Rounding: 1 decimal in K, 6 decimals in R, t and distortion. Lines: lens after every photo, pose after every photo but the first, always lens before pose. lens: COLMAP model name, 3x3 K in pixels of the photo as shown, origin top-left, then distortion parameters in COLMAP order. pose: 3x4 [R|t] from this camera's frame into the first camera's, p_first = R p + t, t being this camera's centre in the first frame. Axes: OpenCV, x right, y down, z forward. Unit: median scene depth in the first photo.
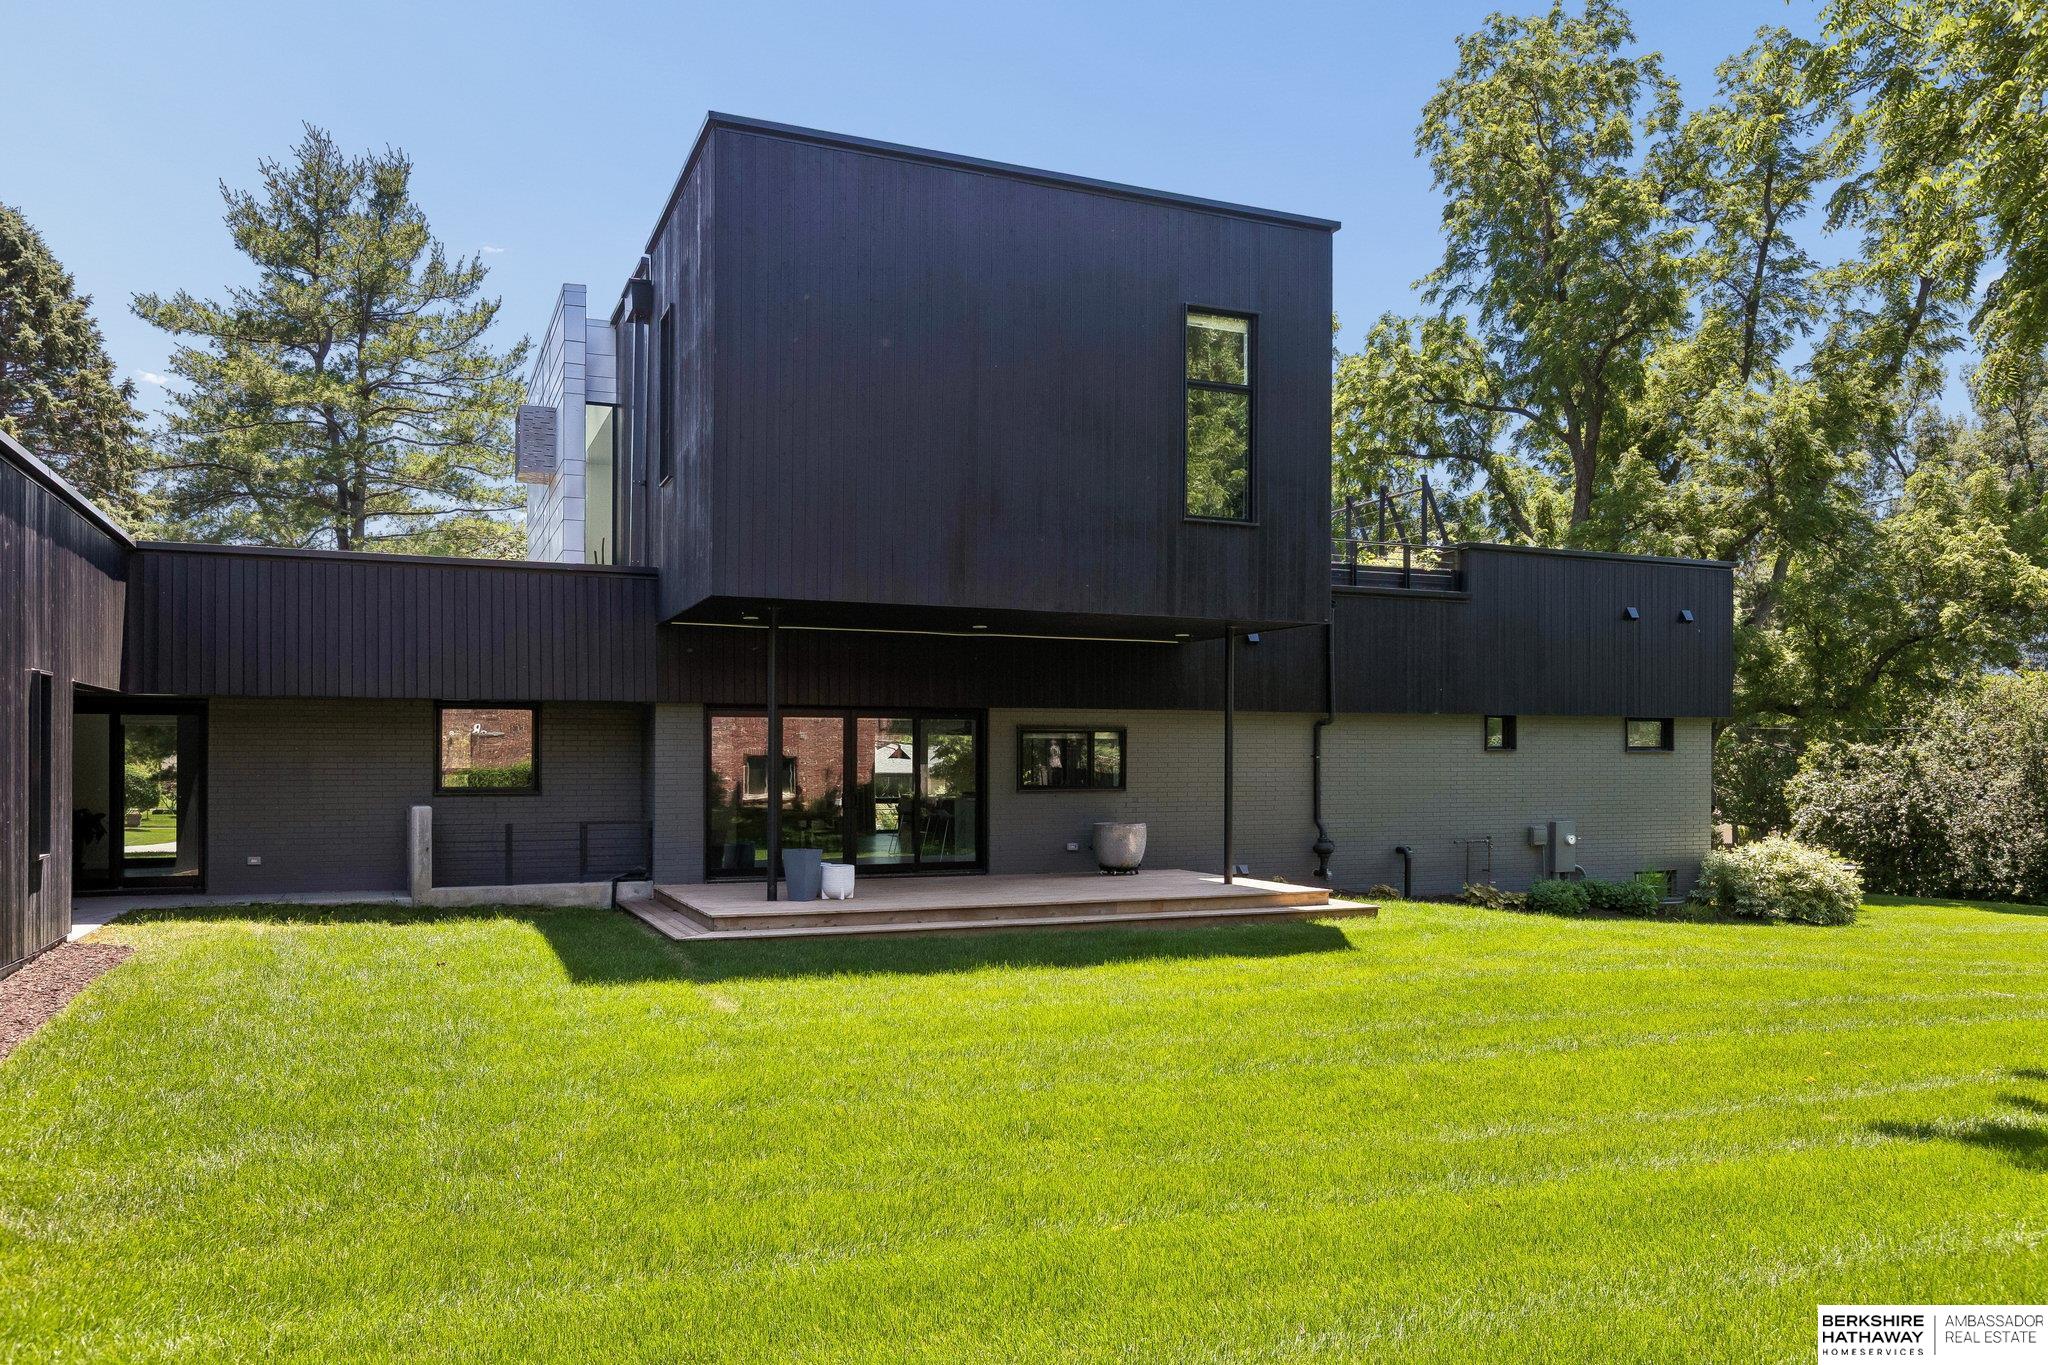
lens RADIAL K [[1479.7, 0, 1026.3], [0, 1479.7, 772.8], [0, 0, 1]] dist [0.013078, 0.001651]
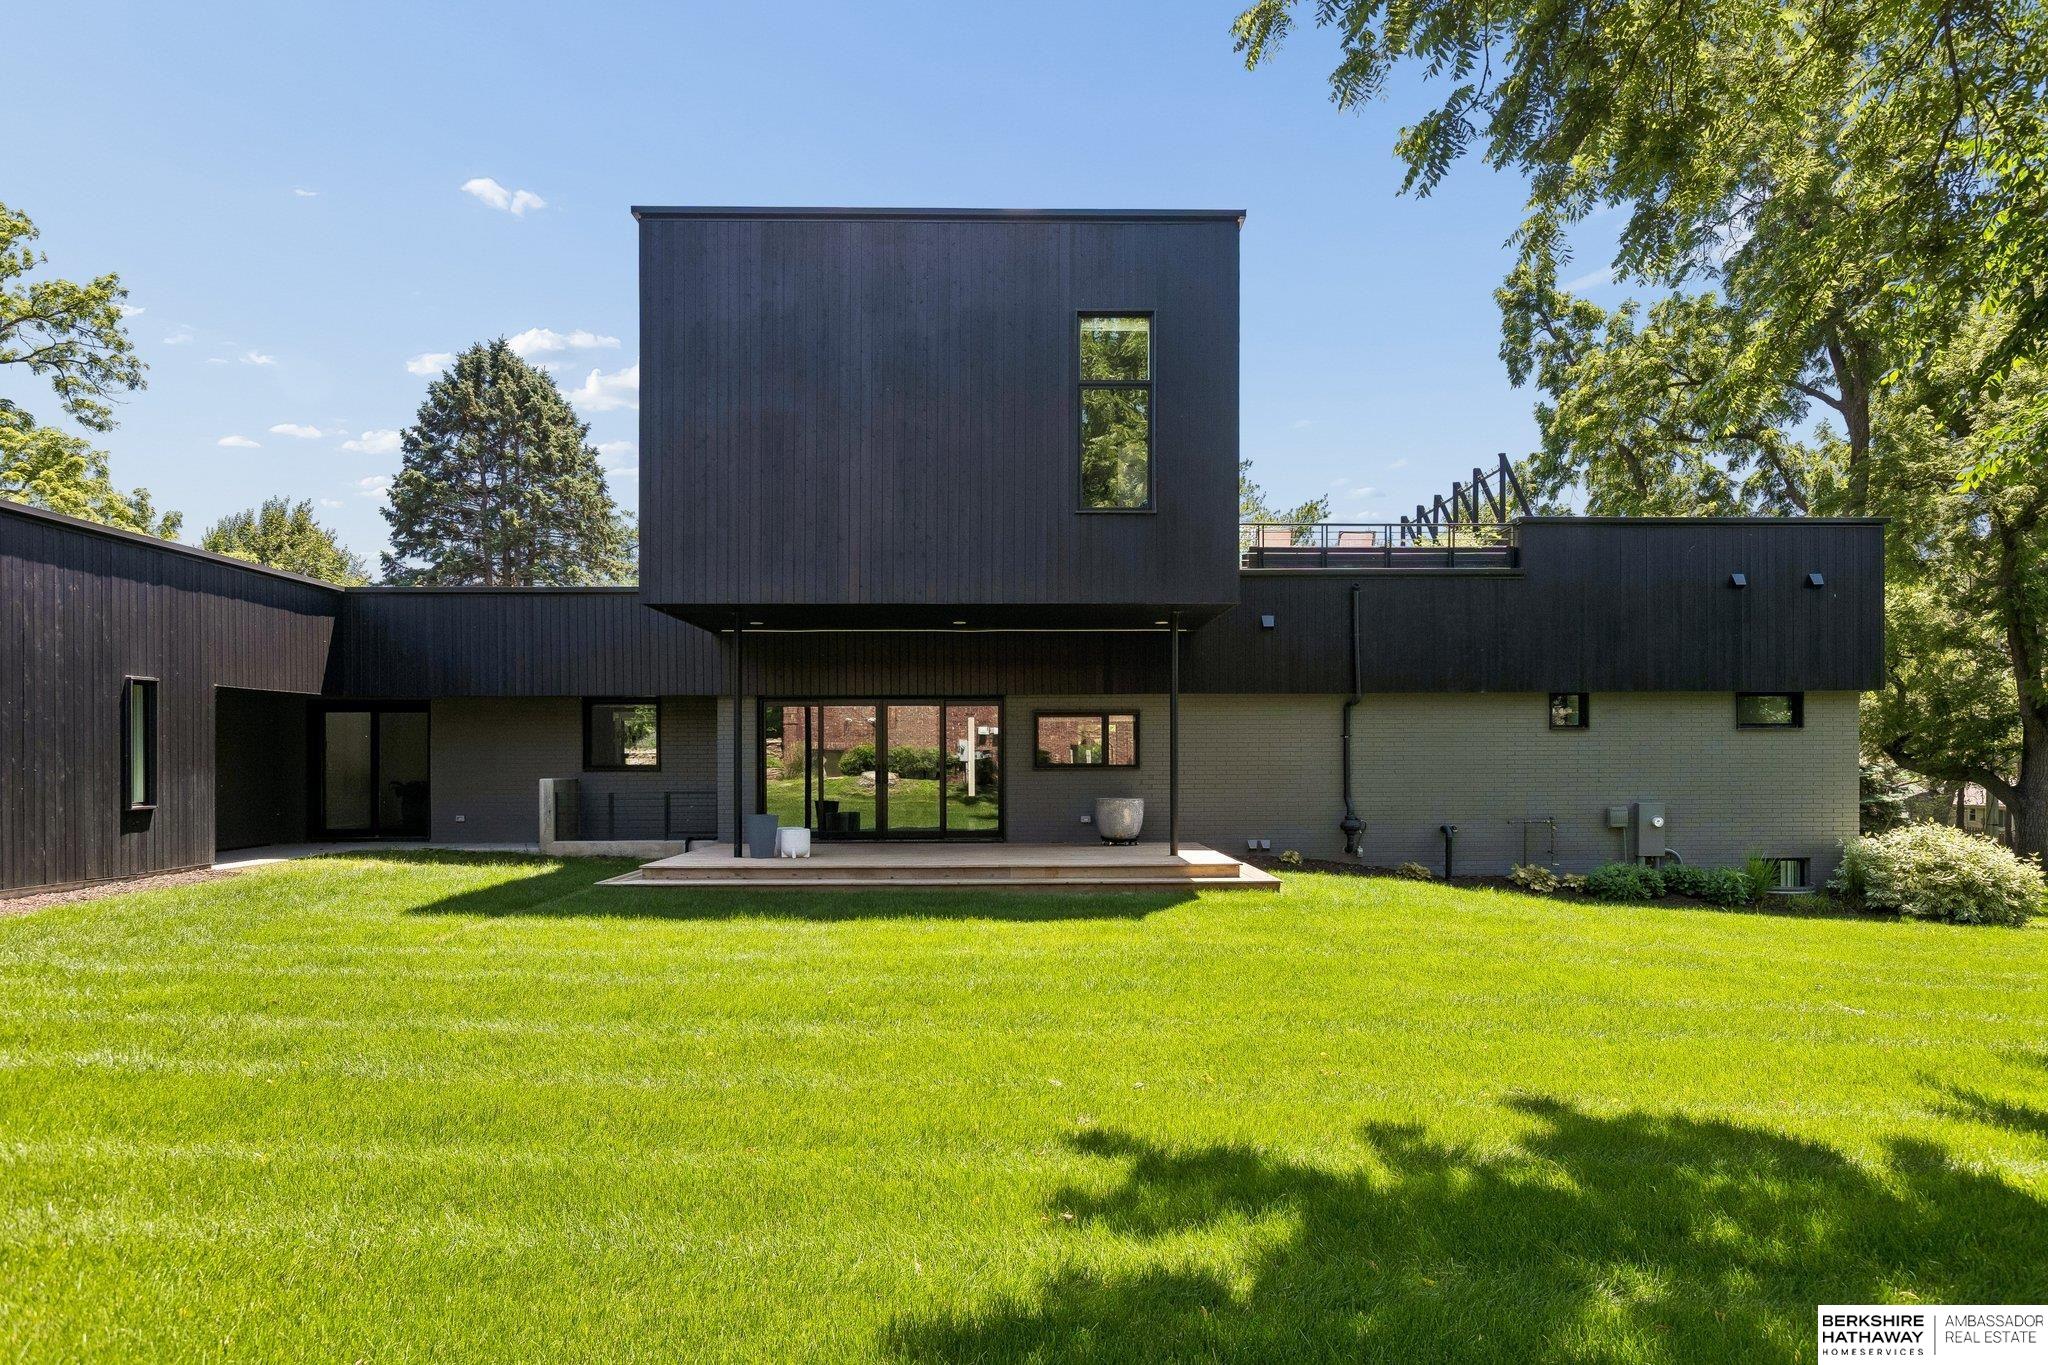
lens RADIAL K [[1219.3, 0, 1022.2], [0, 1219.3, 775.4], [0, 0, 1]] dist [0.004130, 0.001150]
pose [[0.924325, 0.002360, -0.381600, 0.312570], [0.000930, 0.999964, 0.008436, 0.008690], [0.381606, -0.008153, 0.924289, 0.129367]]
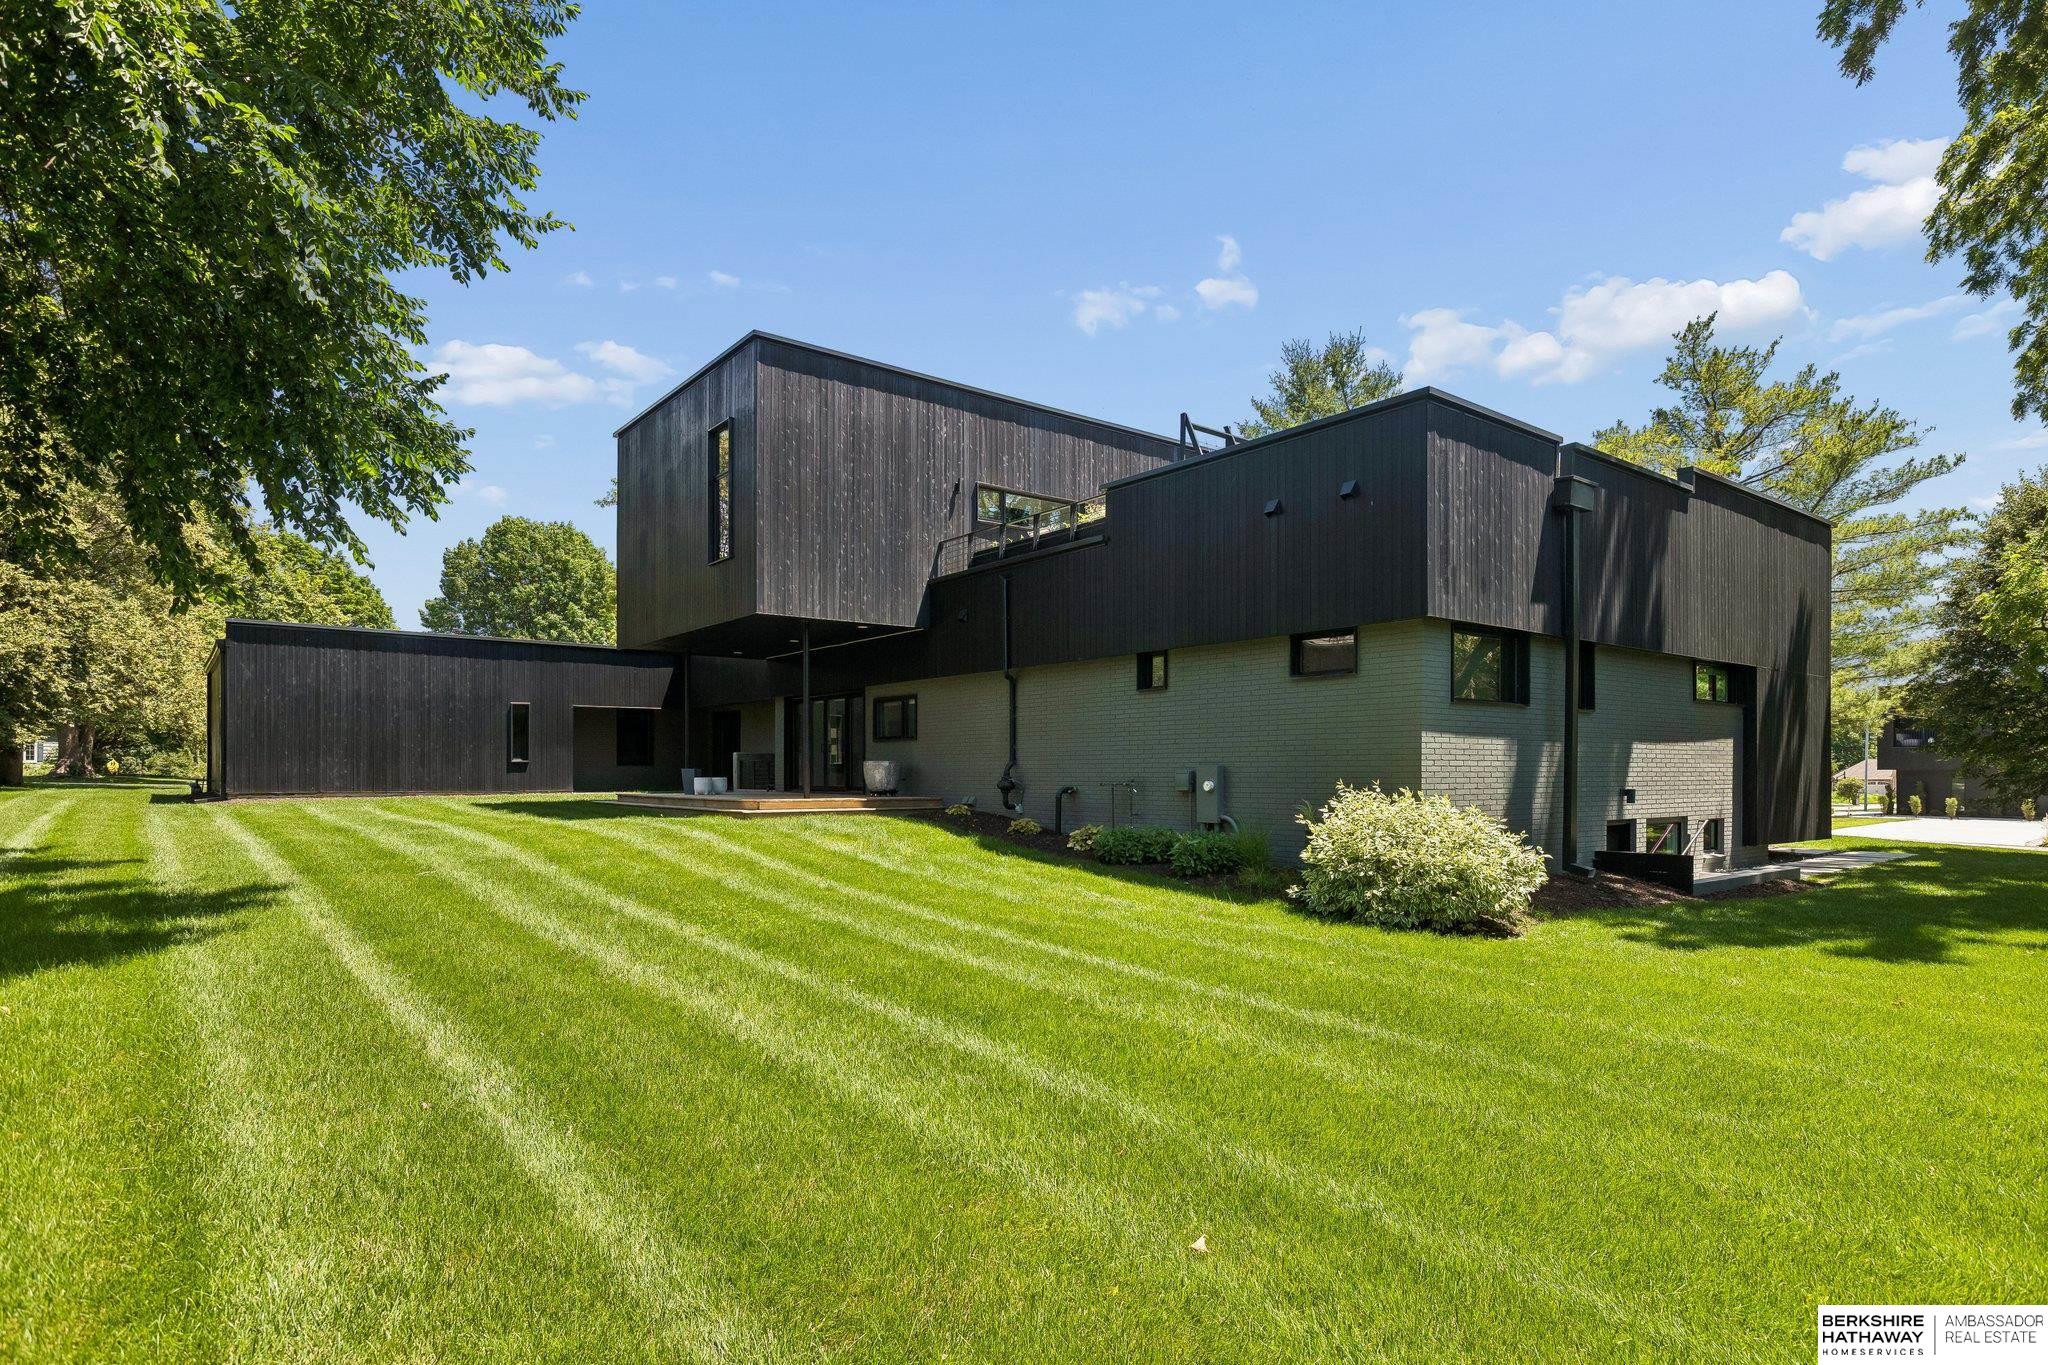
lens RADIAL K [[1096.7, 0, 1029.0], [0, 1096.7, 758.5], [0, 0, 1]] dist [-0.002440, -0.000315]
pose [[0.261304, -0.012007, -0.965182, 1.038437], [-0.006038, 0.999883, -0.014073, 0.041664], [0.965238, 0.009505, 0.261201, 0.789863]]
